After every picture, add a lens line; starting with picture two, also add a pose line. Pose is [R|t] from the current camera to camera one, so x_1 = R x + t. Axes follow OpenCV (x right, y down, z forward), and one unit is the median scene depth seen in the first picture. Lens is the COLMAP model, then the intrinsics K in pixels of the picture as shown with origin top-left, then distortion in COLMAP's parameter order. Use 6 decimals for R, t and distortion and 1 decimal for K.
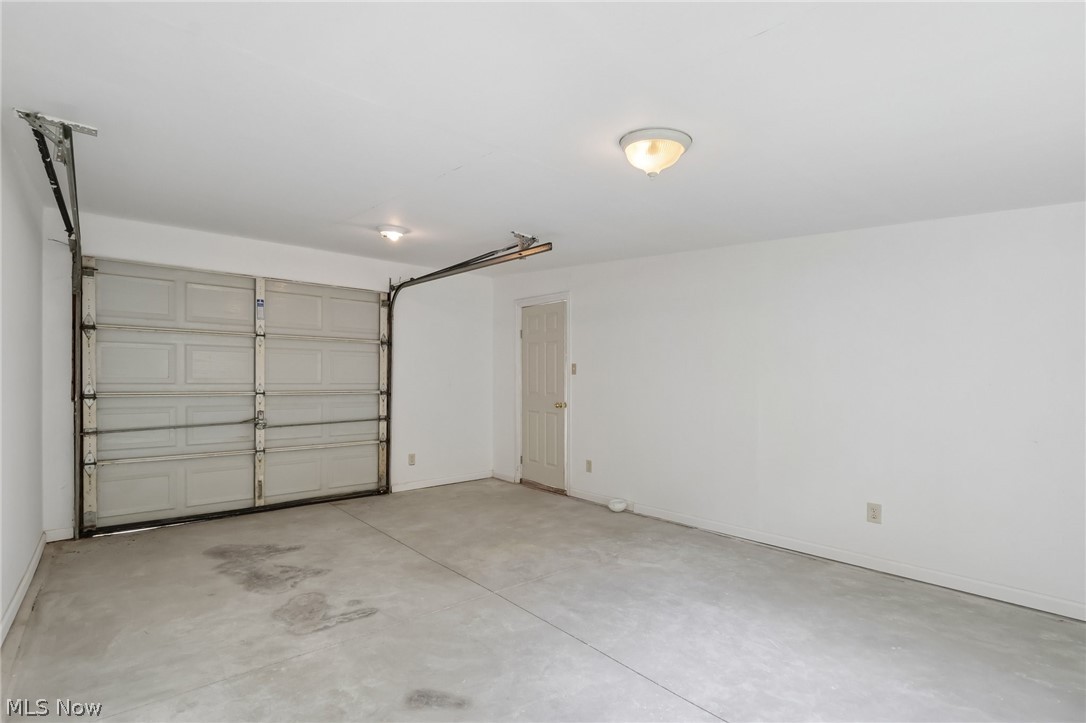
lens RADIAL K [[502.8, 0, 538.4], [0, 502.8, 363.5], [0, 0, 1]] dist [-0.000662, 0.000402]
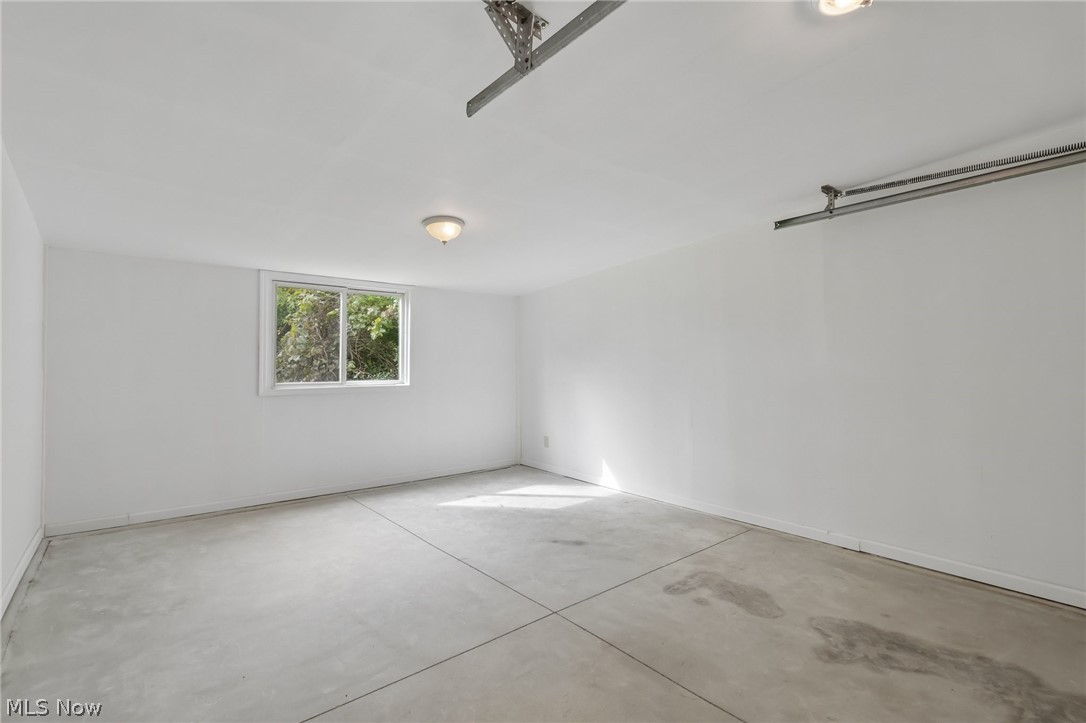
lens RADIAL K [[502.8, 0, 538.4], [0, 502.8, 363.5], [0, 0, 1]] dist [-0.000662, 0.000402]
pose [[-0.999981, -0.002607, -0.005514, -0.054723], [-0.002397, 0.999280, -0.037856, 0.066903], [0.005608, -0.037843, -0.999268, 1.895808]]
